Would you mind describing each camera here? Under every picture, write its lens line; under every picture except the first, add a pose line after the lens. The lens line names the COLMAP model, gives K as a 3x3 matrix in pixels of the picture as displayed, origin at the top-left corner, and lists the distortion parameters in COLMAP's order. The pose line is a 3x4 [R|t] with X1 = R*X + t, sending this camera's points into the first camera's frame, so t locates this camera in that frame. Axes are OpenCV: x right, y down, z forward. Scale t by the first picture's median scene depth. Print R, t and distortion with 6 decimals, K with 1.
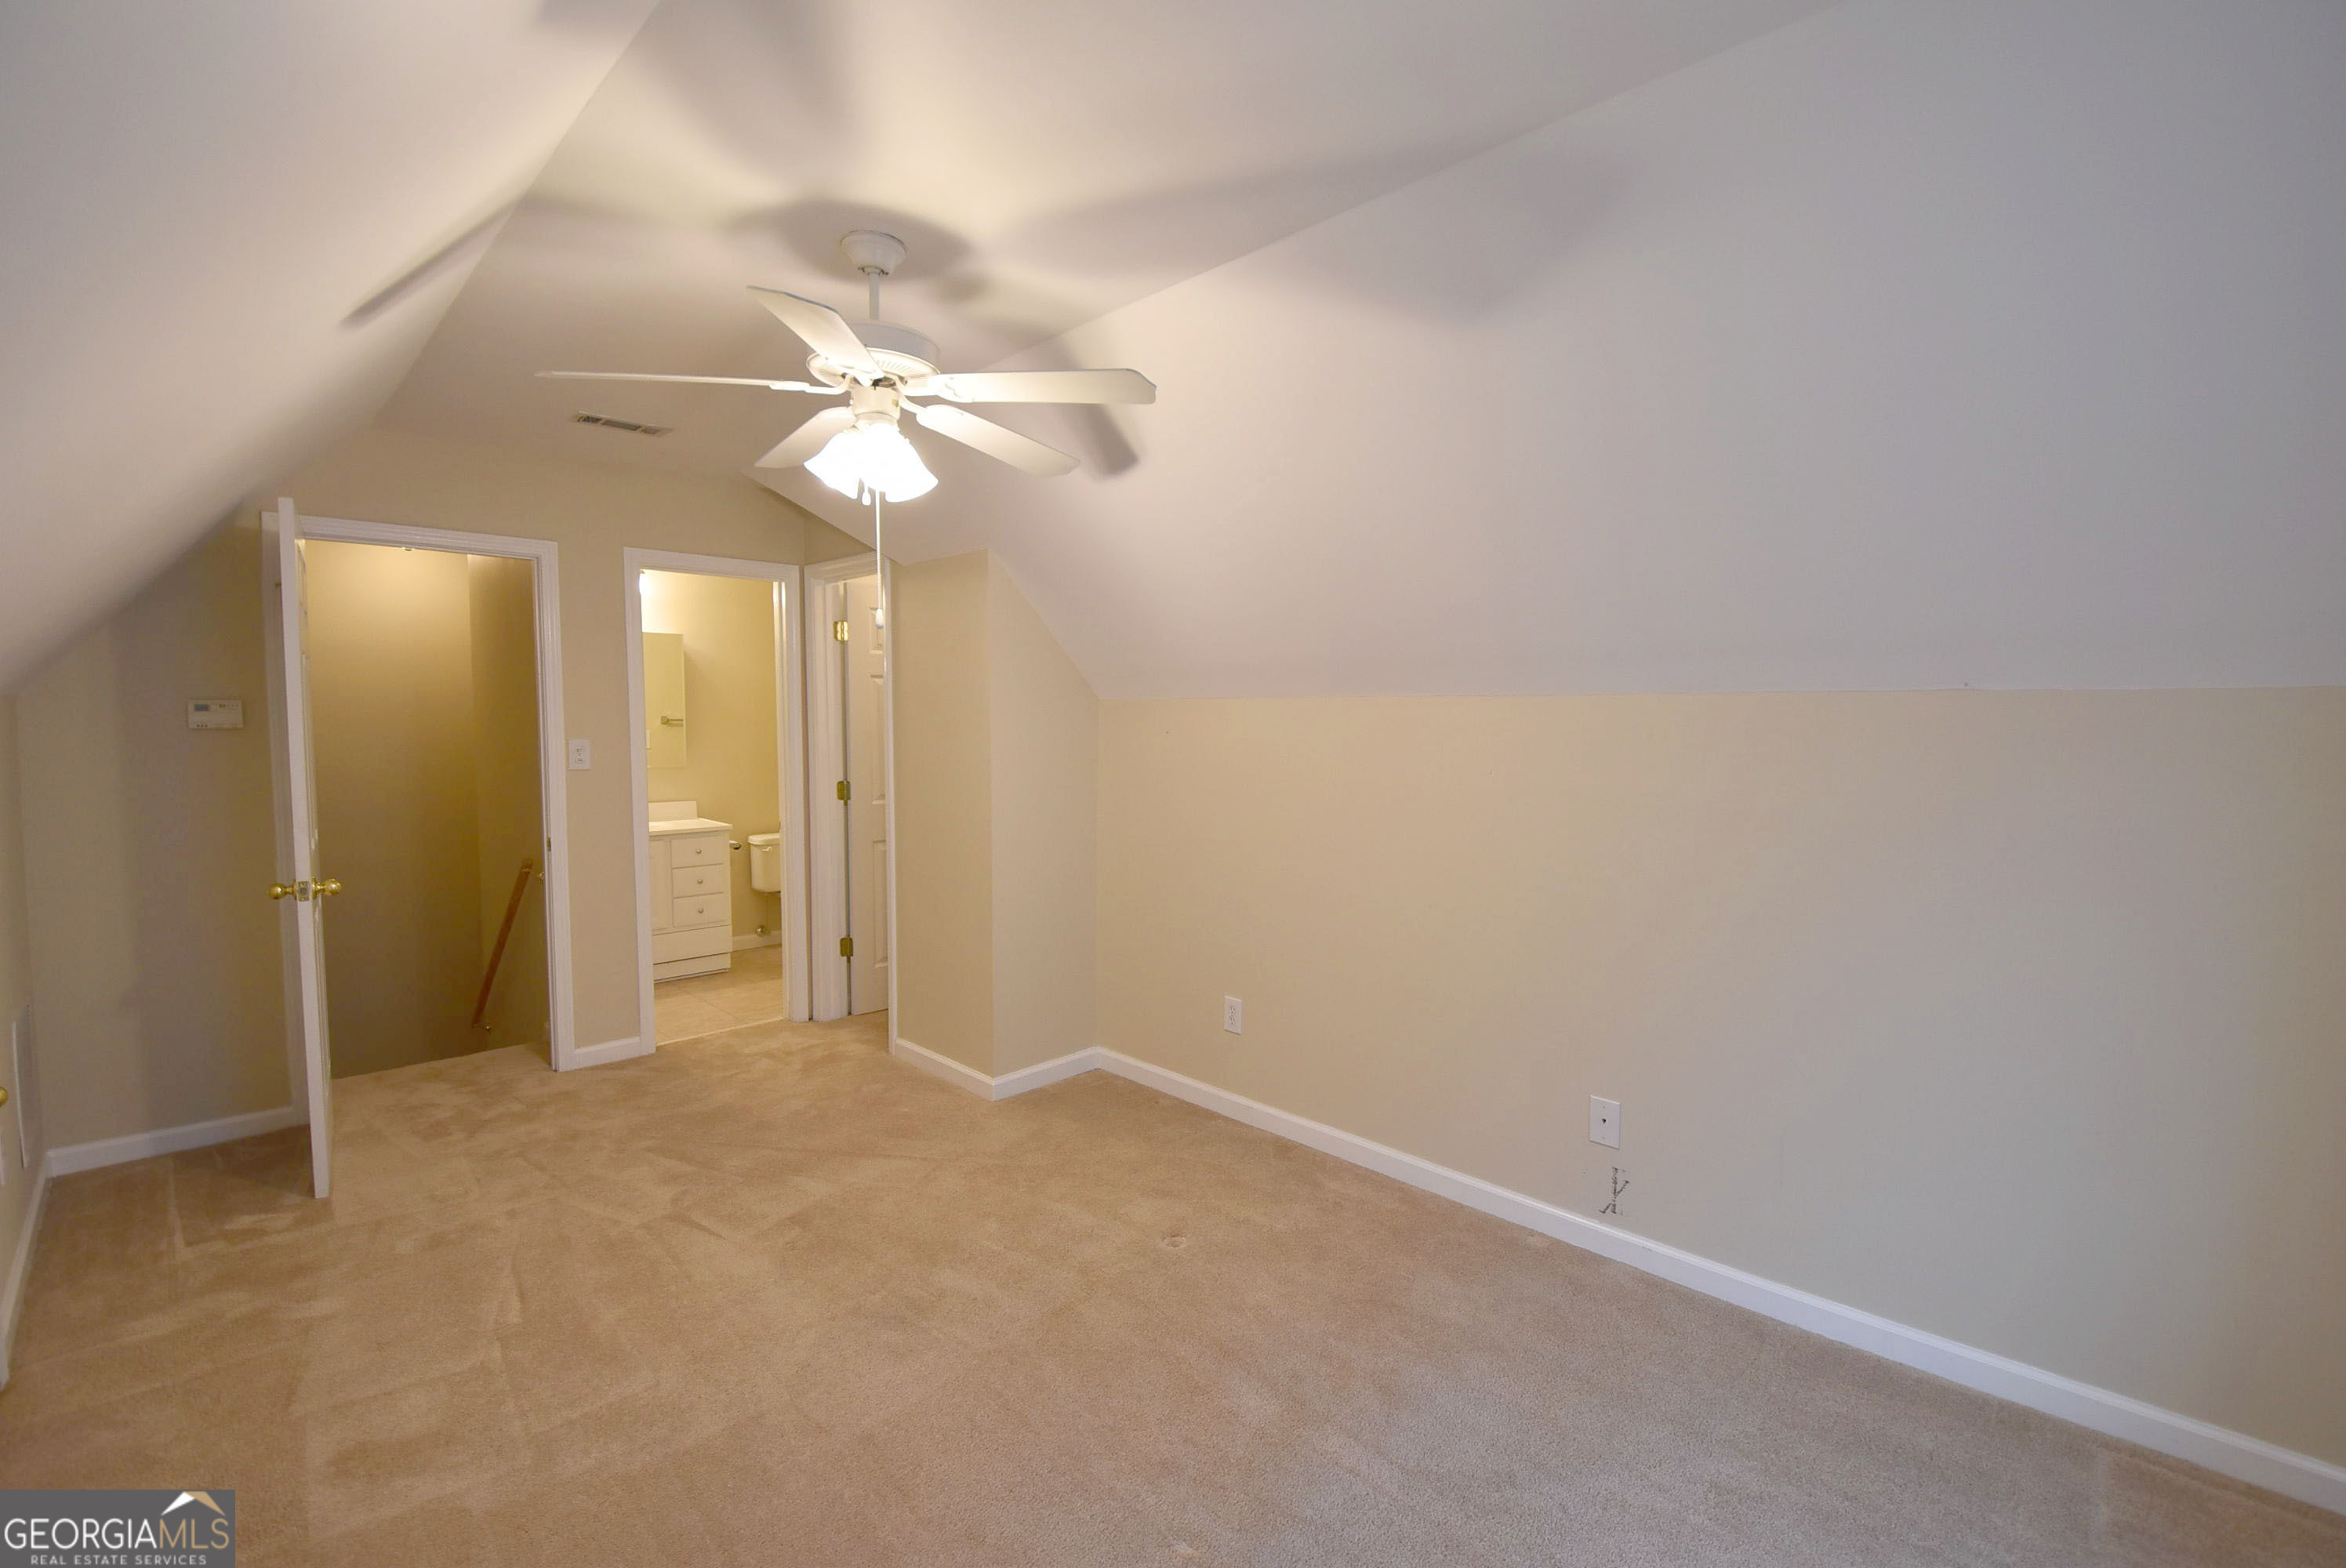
lens RADIAL K [[1045.6, 0, 1173.0], [0, 1045.6, 784.0], [0, 0, 1]] dist [0.000491, -0.000269]
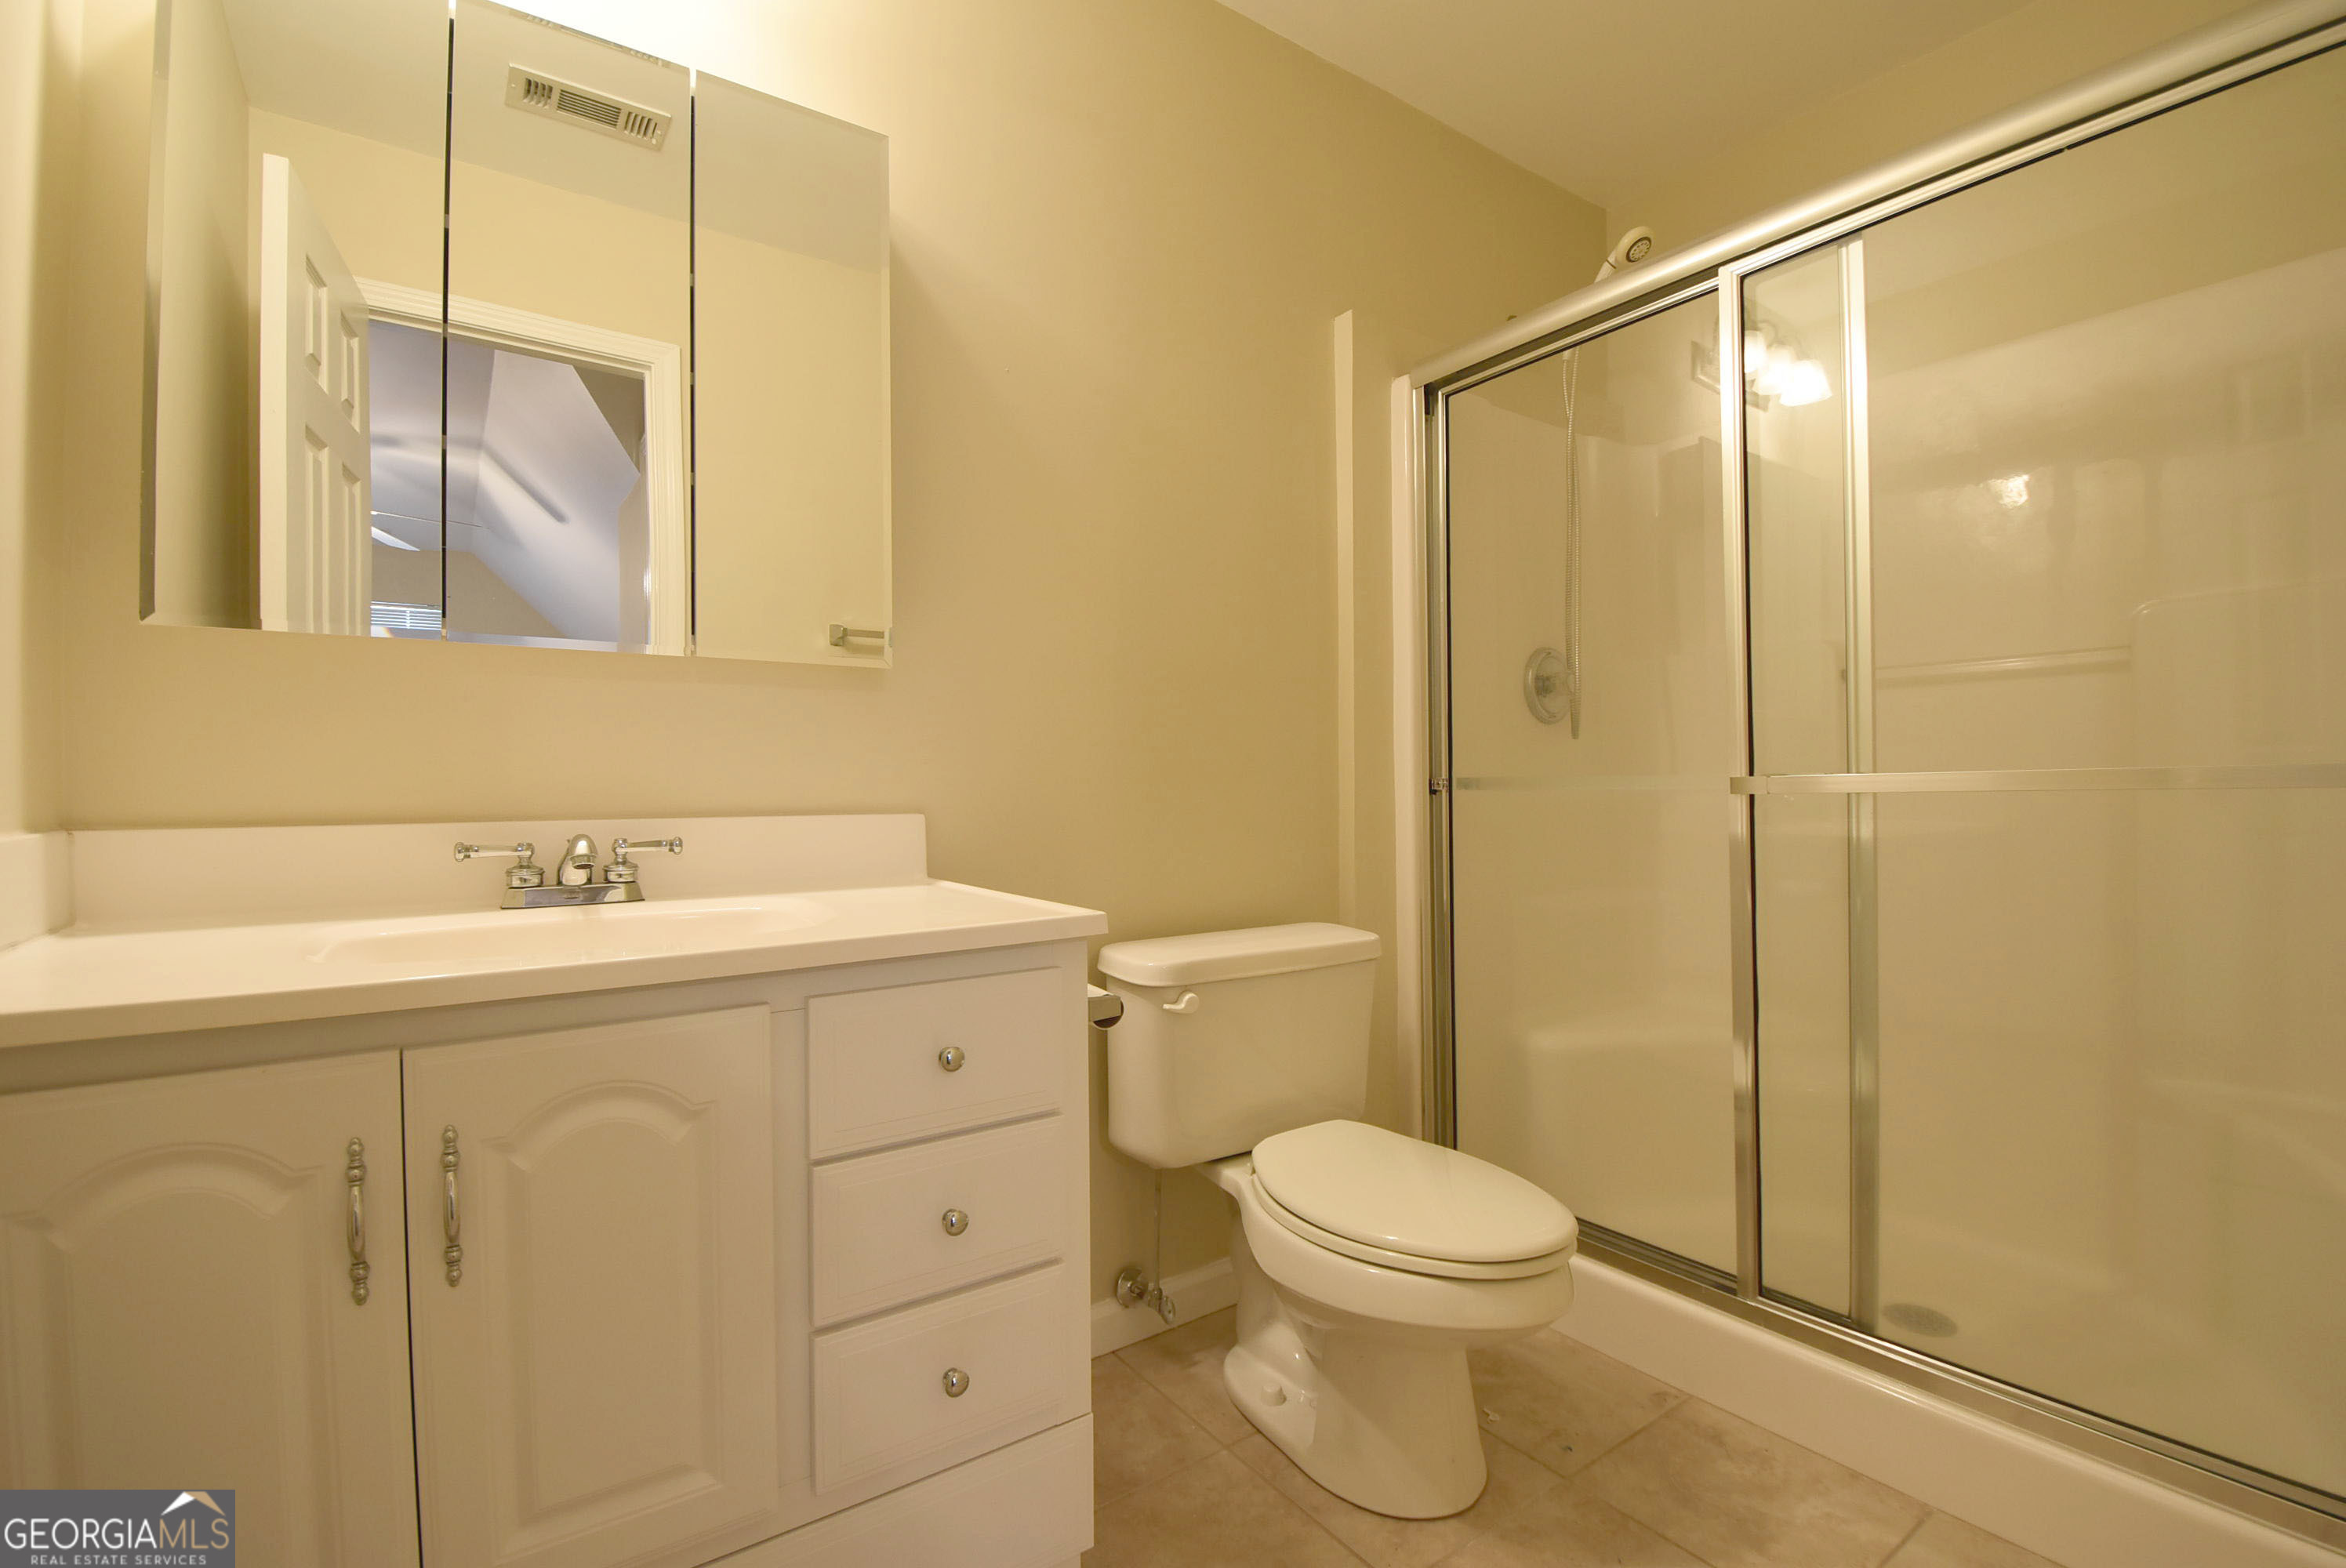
lens RADIAL K [[1045.6, 0, 1173.0], [0, 1045.6, 784.0], [0, 0, 1]] dist [0.000491, -0.000269]
pose [[0.986459, -0.008567, -0.163782, -0.351841], [-0.000180, 0.998578, -0.053315, 0.022690], [0.164006, 0.052623, 0.985055, 0.753752]]
